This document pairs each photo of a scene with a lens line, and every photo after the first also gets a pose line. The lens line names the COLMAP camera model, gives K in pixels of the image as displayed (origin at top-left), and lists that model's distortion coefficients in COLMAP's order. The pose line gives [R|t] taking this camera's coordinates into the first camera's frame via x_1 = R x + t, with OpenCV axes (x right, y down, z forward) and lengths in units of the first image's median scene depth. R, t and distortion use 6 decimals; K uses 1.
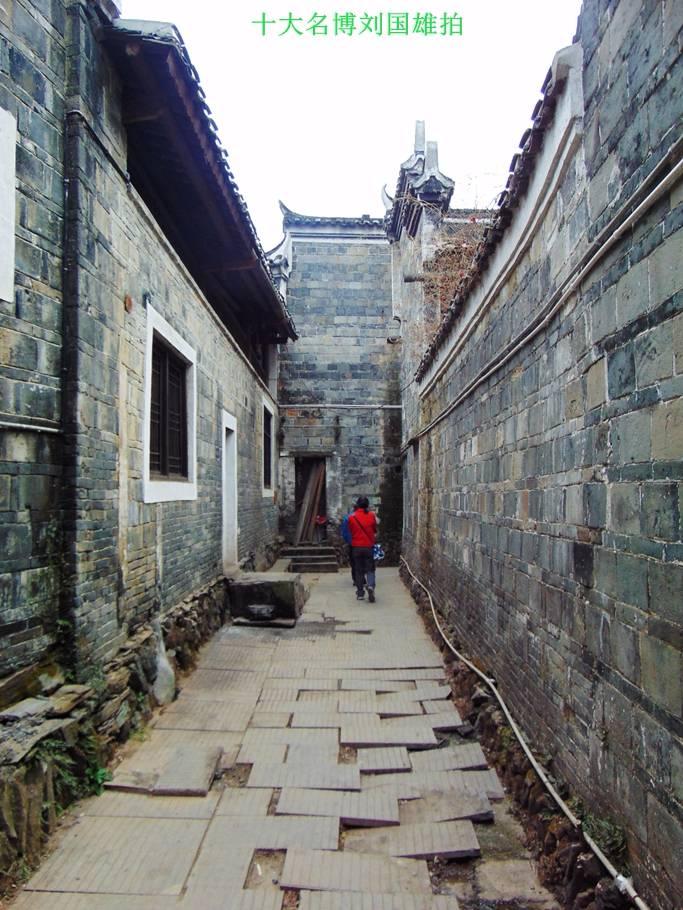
lens RADIAL K [[674.6, 0, 342.5], [0, 674.6, 456.8], [0, 0, 1]] dist [-0.001228, 0.016753]
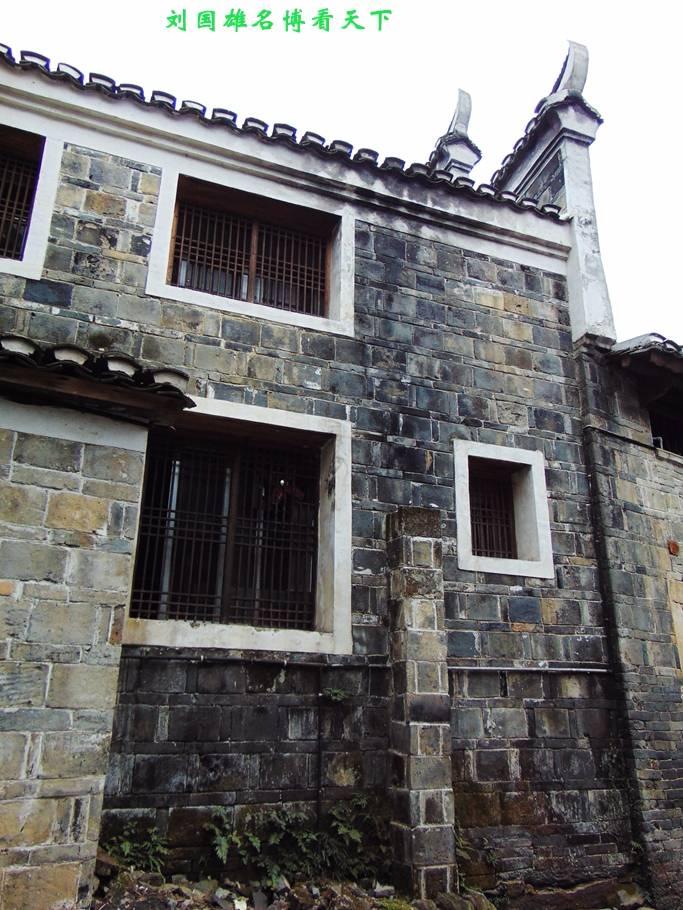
lens RADIAL K [[674.6, 0, 341.3], [0, 674.6, 457.3], [0, 0, 1]] dist [-0.001228, 0.016753]
pose [[0.574010, -0.275451, -0.771128, 0.376673], [0.027761, 0.947728, -0.317869, -0.029673], [0.818377, 0.161052, 0.551653, -0.164939]]
